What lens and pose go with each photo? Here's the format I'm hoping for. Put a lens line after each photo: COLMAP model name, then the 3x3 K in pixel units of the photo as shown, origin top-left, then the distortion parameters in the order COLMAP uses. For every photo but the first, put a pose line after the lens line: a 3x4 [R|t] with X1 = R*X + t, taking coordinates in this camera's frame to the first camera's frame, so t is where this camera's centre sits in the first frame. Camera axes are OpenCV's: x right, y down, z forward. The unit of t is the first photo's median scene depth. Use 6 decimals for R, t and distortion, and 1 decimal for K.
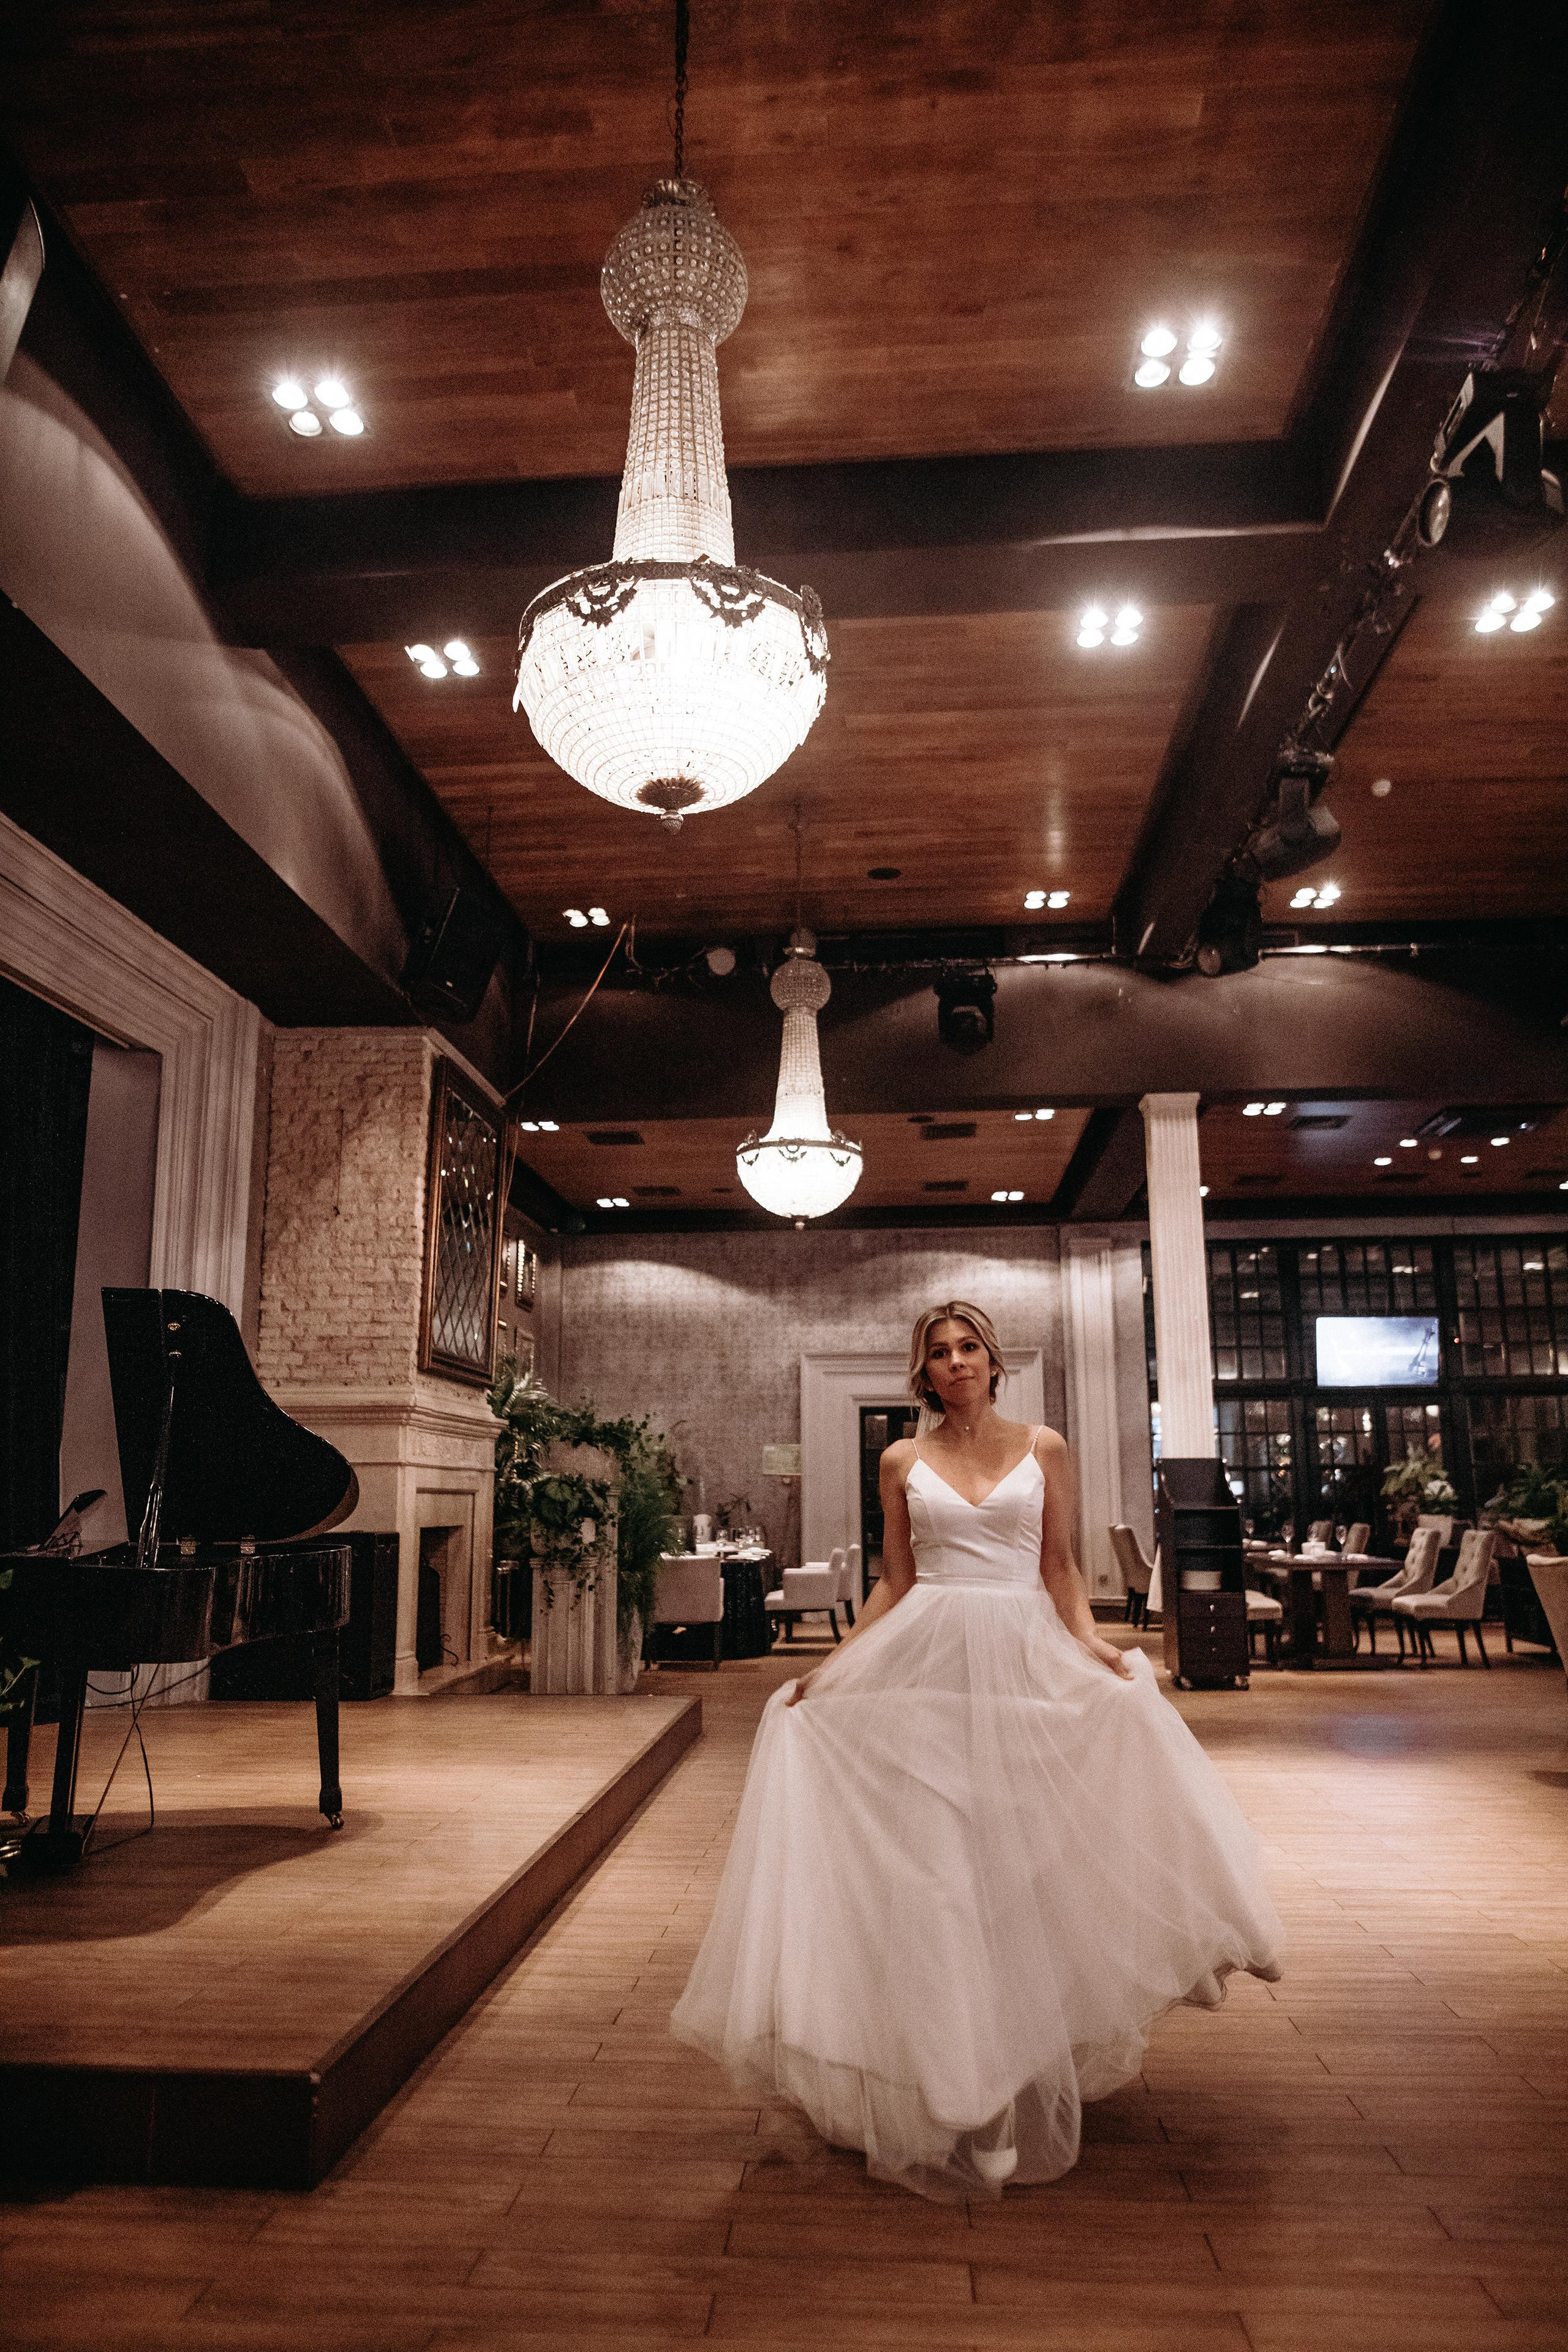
lens RADIAL K [[1612.6, 0, 781.5], [0, 1612.6, 1178.3], [0, 0, 1]] dist [-0.055968, 0.052430]
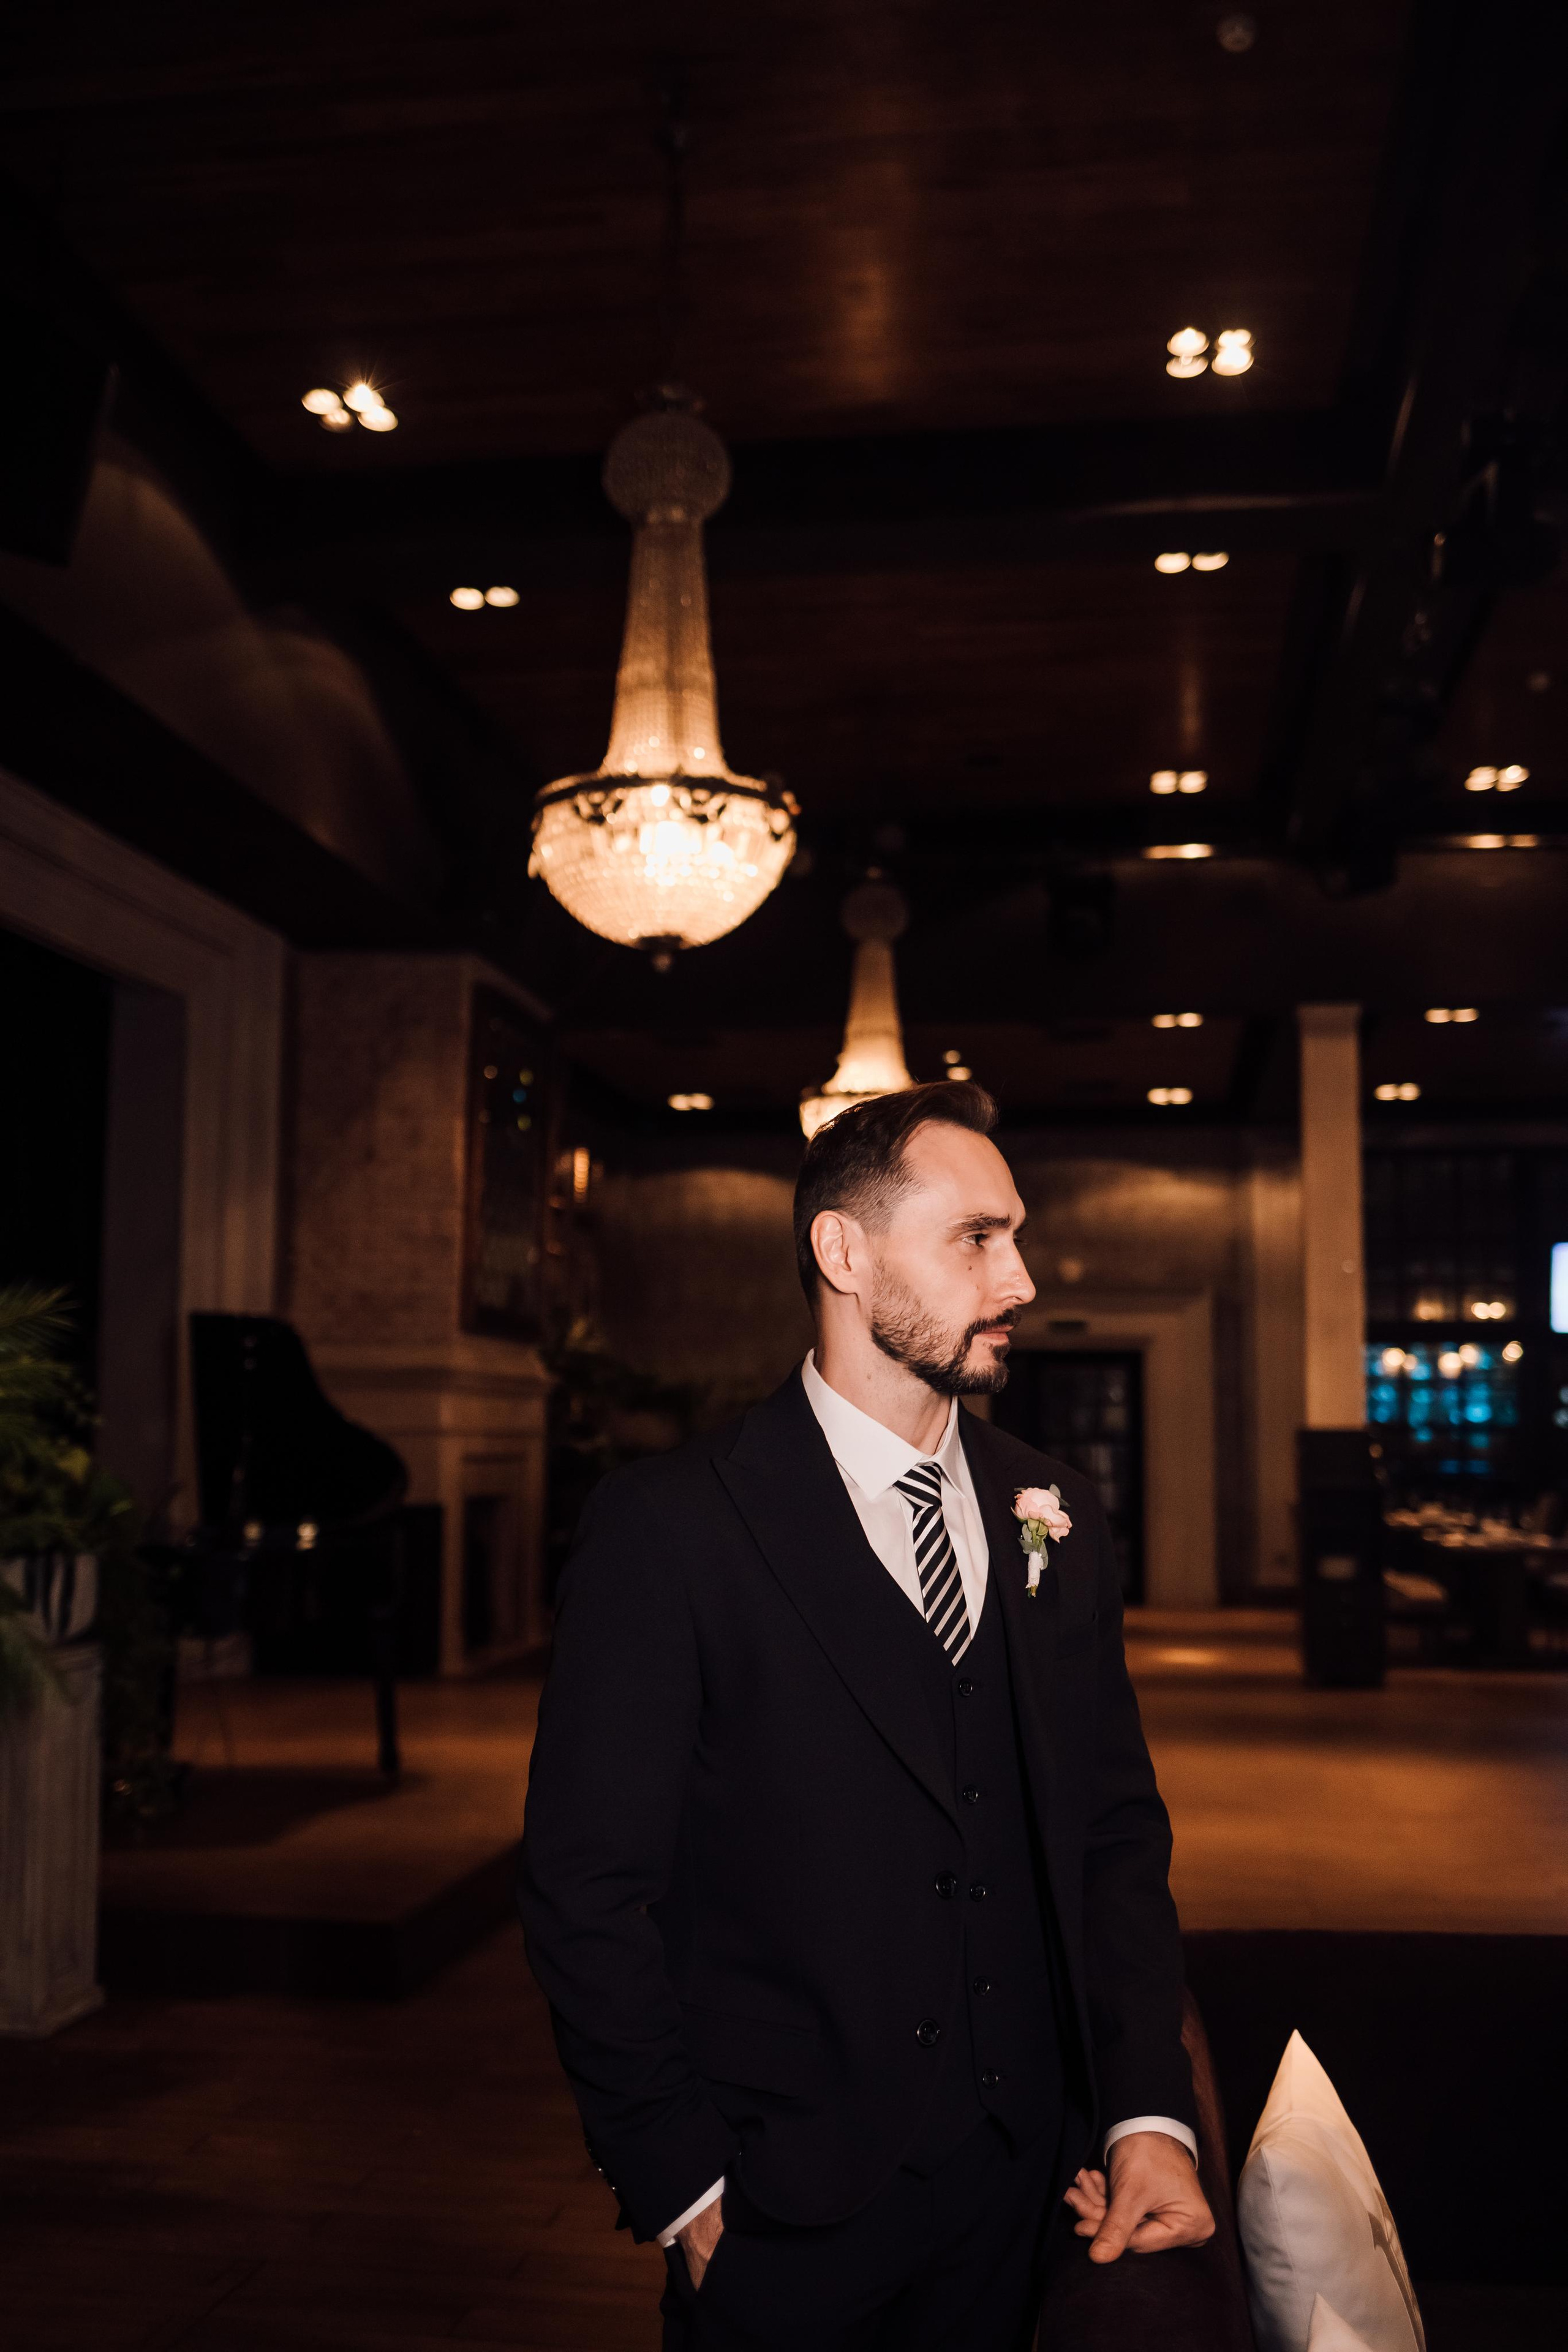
lens RADIAL K [[2225.0, 0, 784.0], [0, 2225.0, 1176.0], [0, 0, 1]] dist [-0.057245, 0.002874]
pose [[0.997090, 0.004814, -0.076086, 0.054672], [0.001340, 0.996744, 0.080620, -0.069965], [0.076226, -0.080487, 0.993837, -0.242894]]
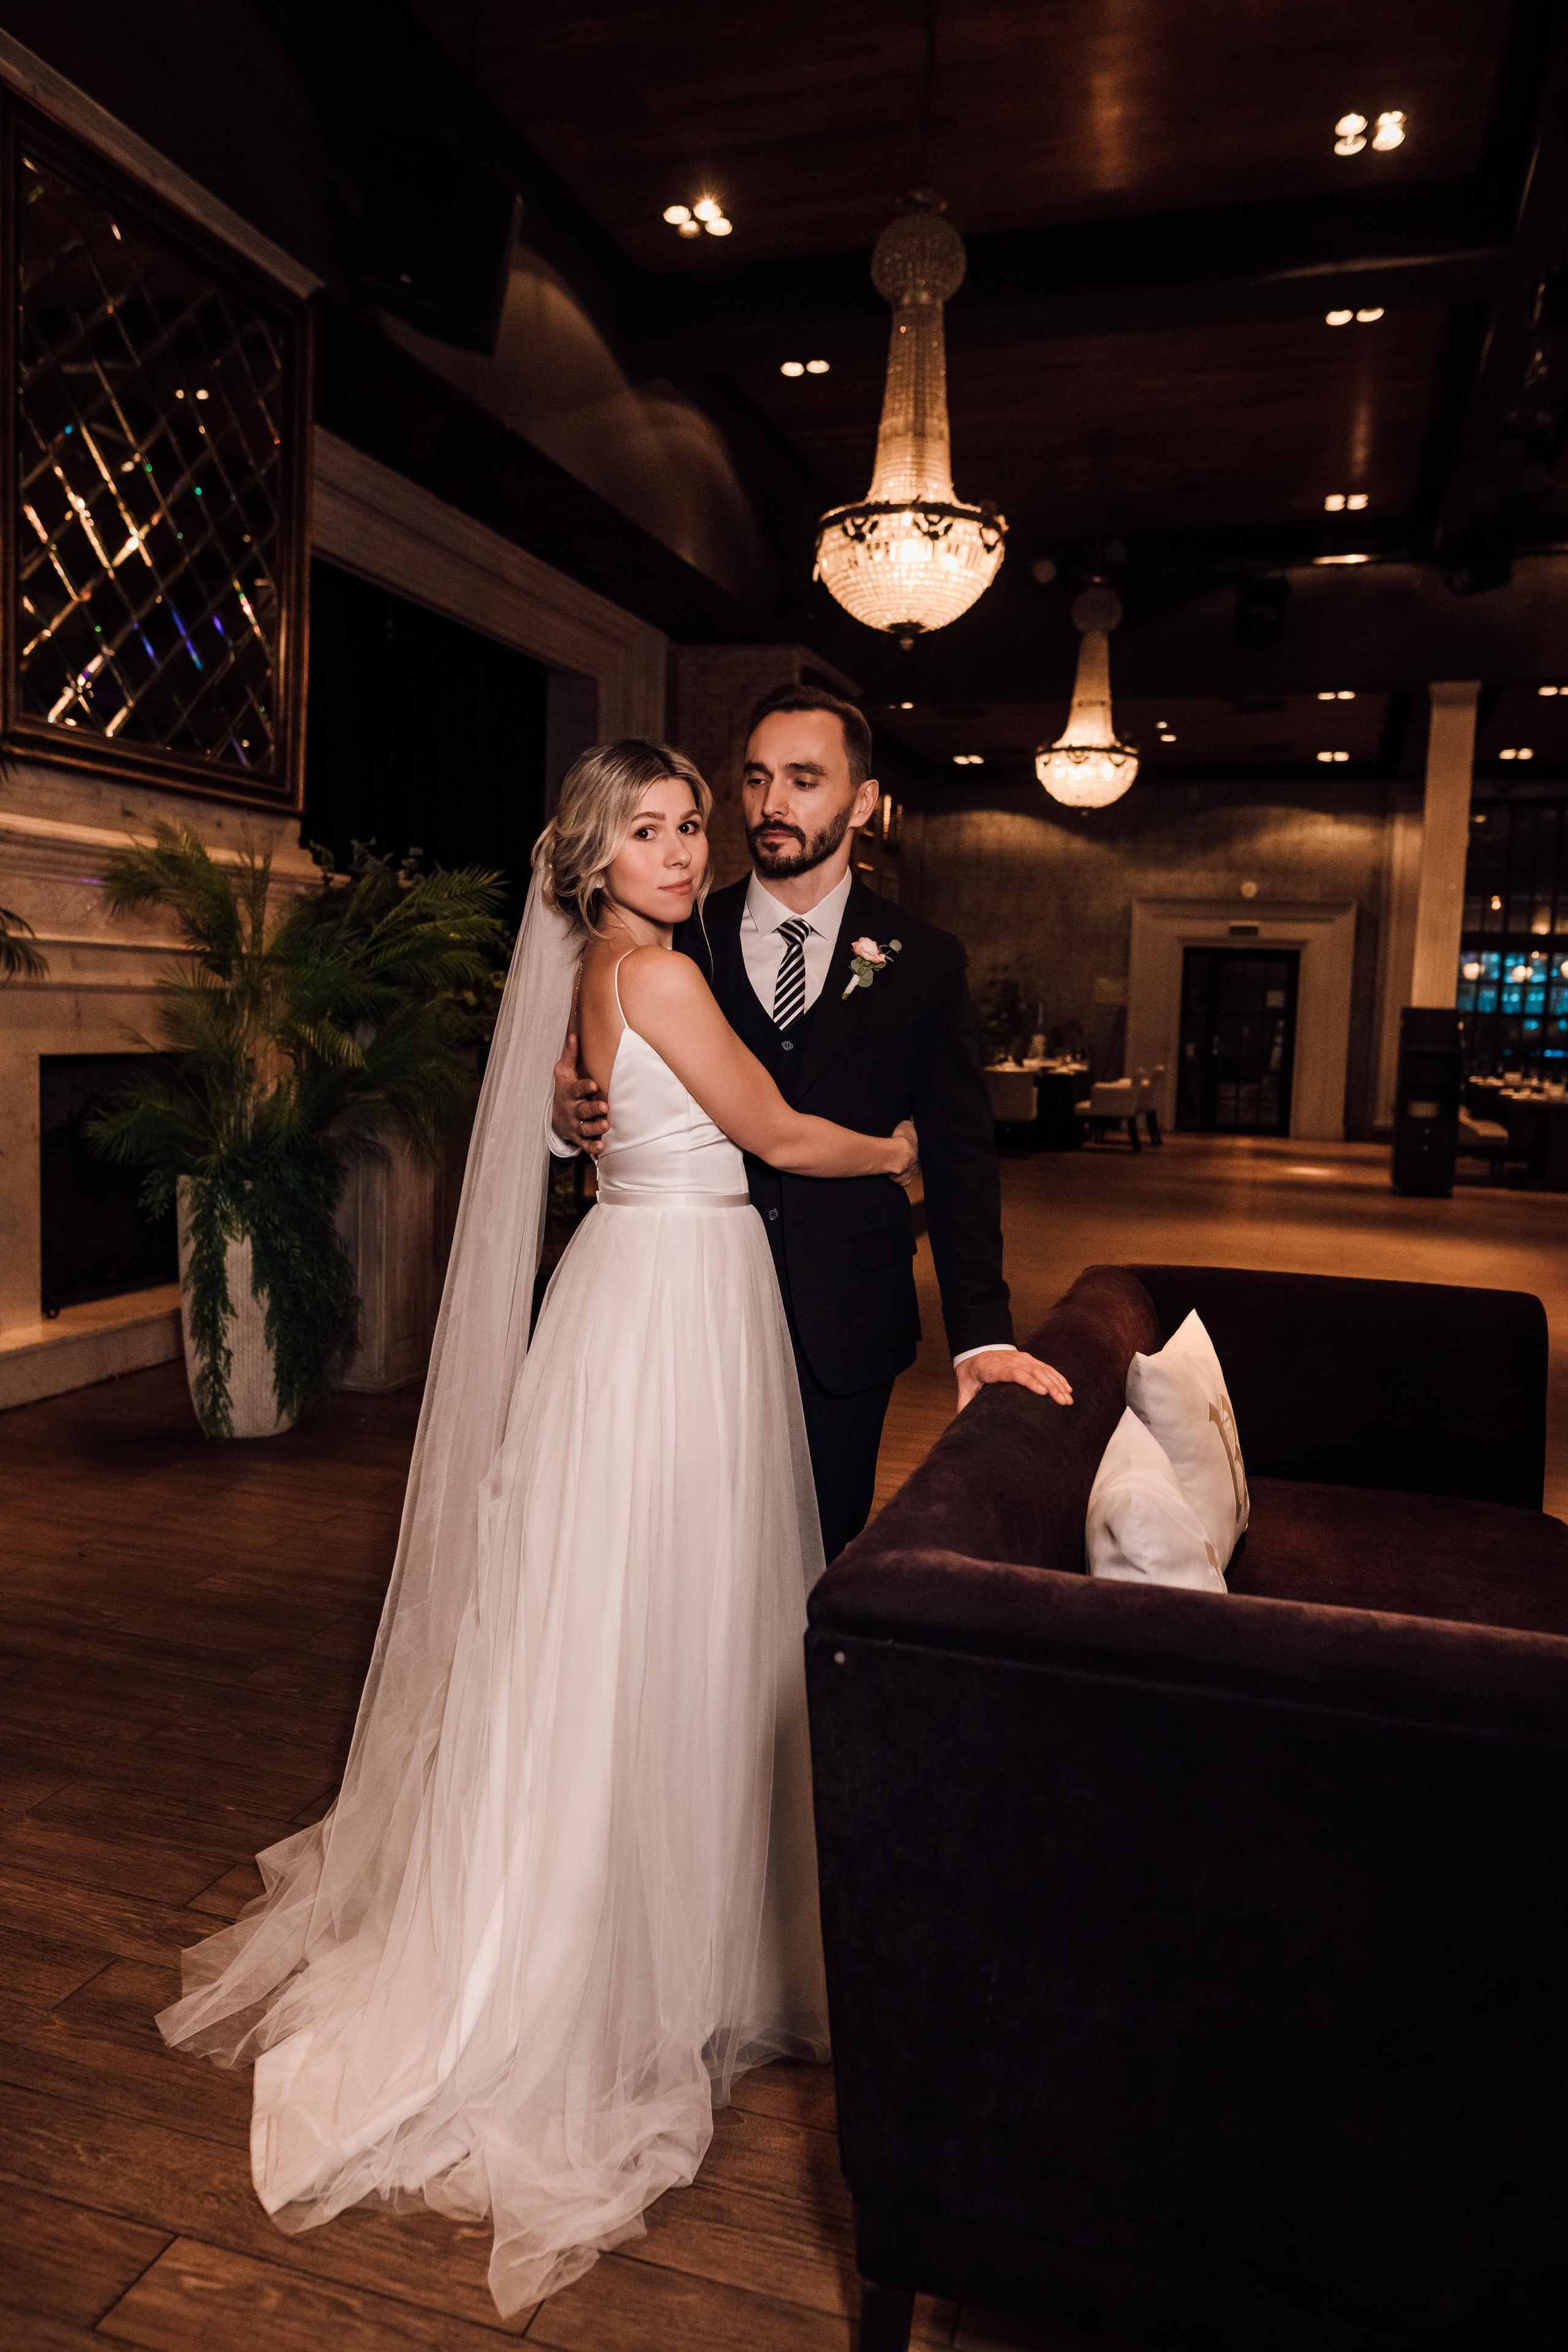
lens RADIAL K [[1612.6, 0, 781.5], [0, 1612.6, 1178.3], [0, 0, 1]] dist [-0.055968, 0.052430]
pose [[0.970816, 0.061644, -0.231769, 0.083432], [0.009374, 0.955910, 0.293511, -0.064222], [0.239643, -0.287117, 0.927435, -0.278506]]
